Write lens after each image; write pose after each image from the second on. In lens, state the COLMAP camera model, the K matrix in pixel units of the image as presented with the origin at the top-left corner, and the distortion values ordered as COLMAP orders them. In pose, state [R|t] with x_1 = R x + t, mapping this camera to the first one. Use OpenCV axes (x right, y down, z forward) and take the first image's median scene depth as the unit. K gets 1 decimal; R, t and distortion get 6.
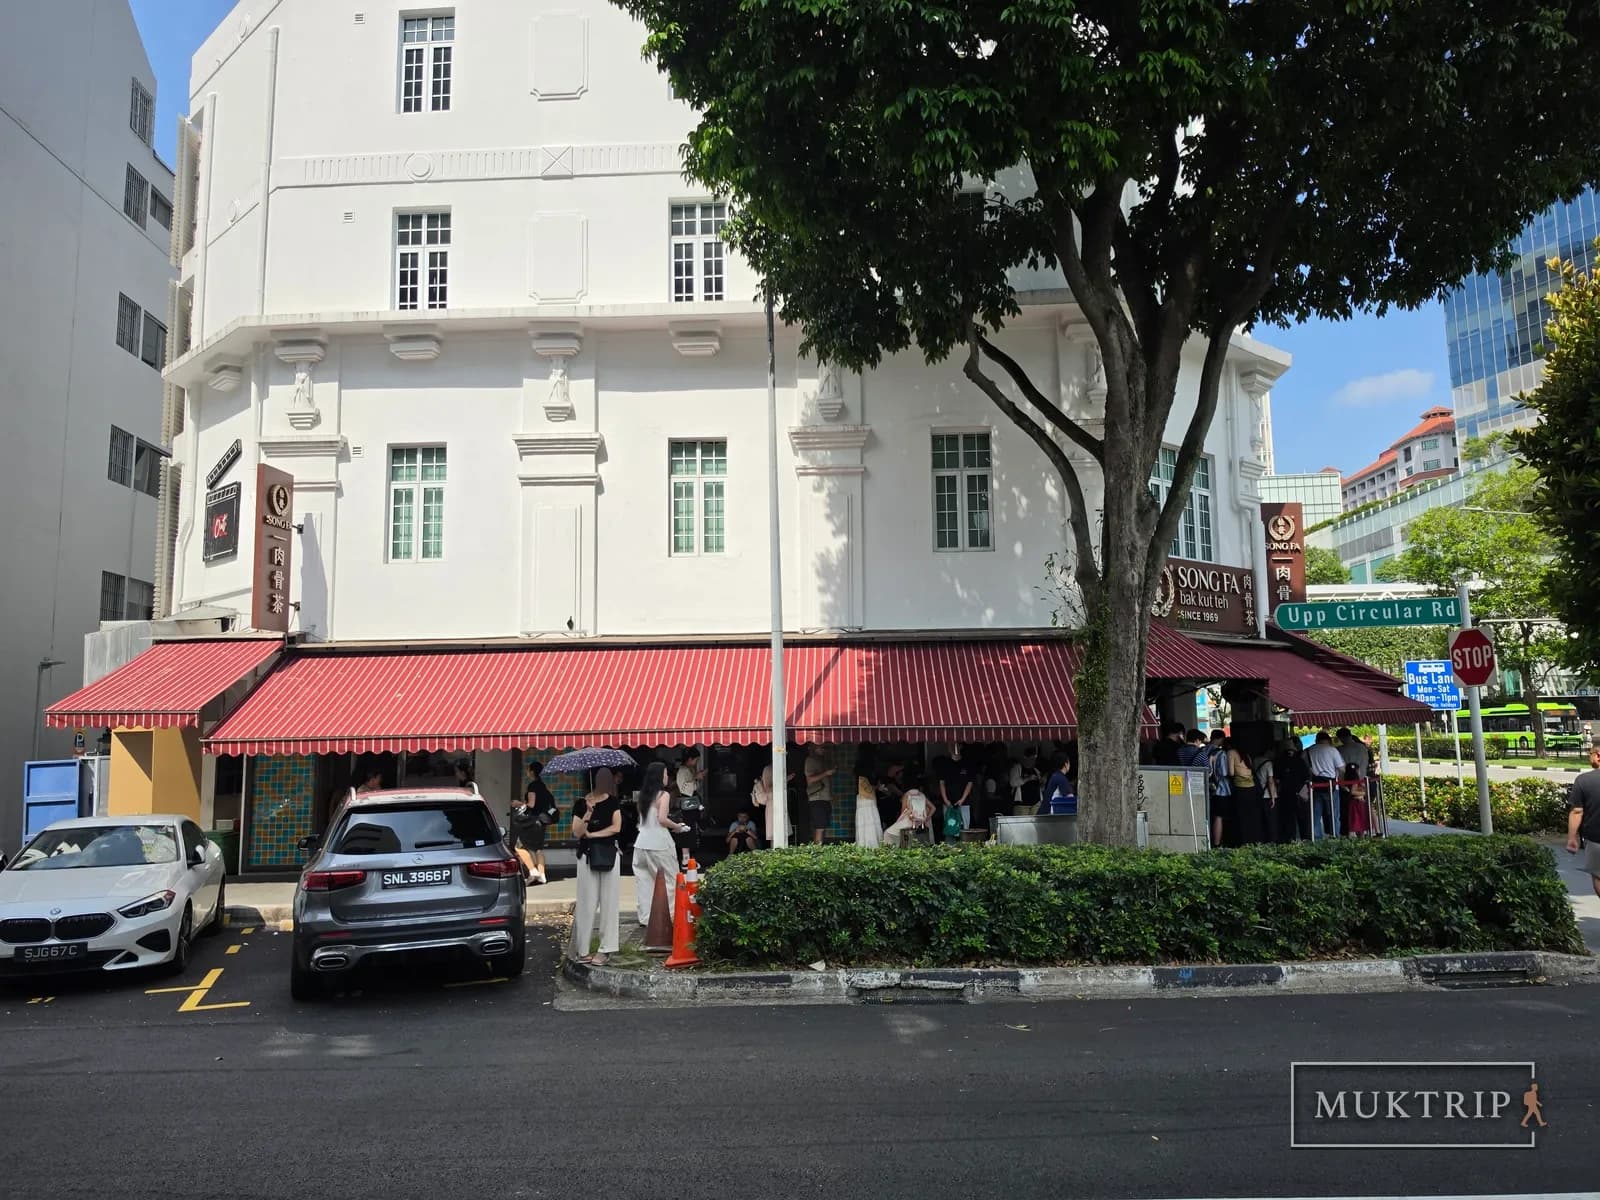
lens RADIAL K [[1122.6, 0, 774.6], [0, 1122.6, 600.1], [0, 0, 1]] dist [0.017396, 0.000938]
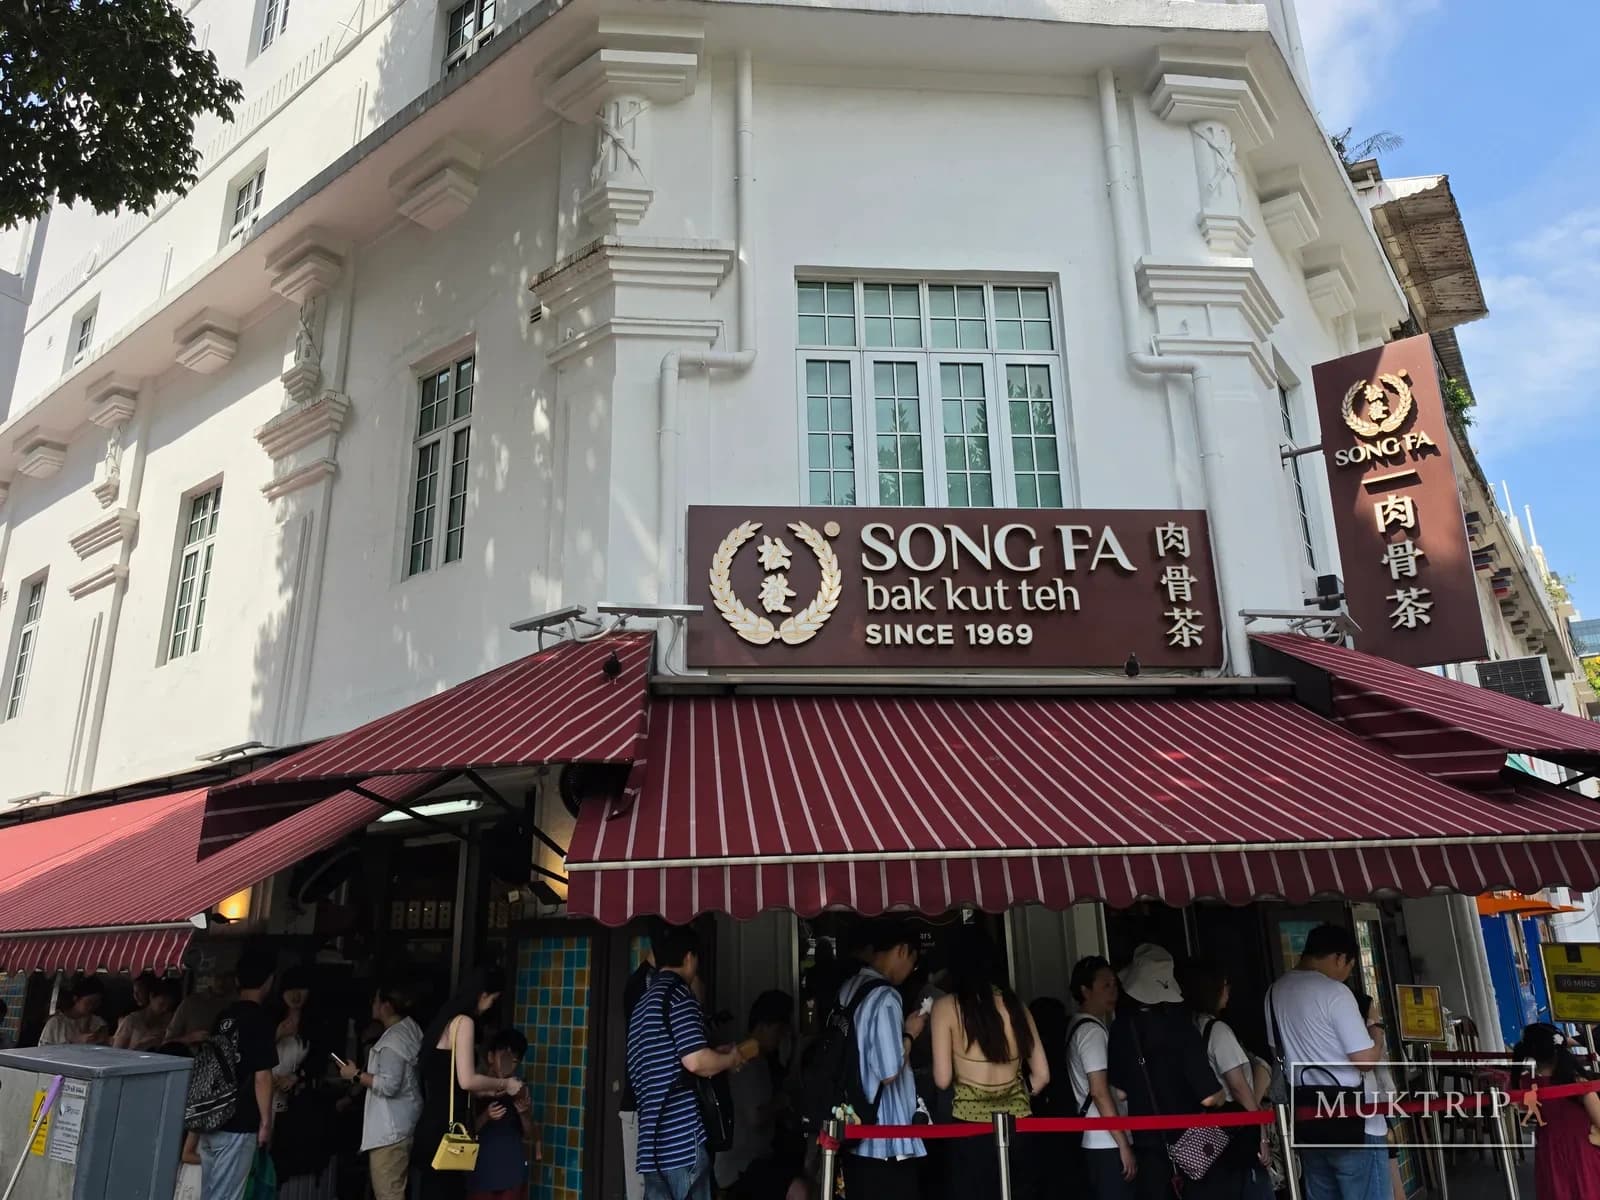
lens RADIAL K [[1122.6, 0, 774.6], [0, 1122.6, 600.1], [0, 0, 1]] dist [0.017396, 0.000938]
pose [[0.835370, -0.172115, -0.522048, 0.540756], [0.080080, 0.977689, -0.194195, 0.074952], [0.543824, 0.120419, 0.830515, 0.641513]]
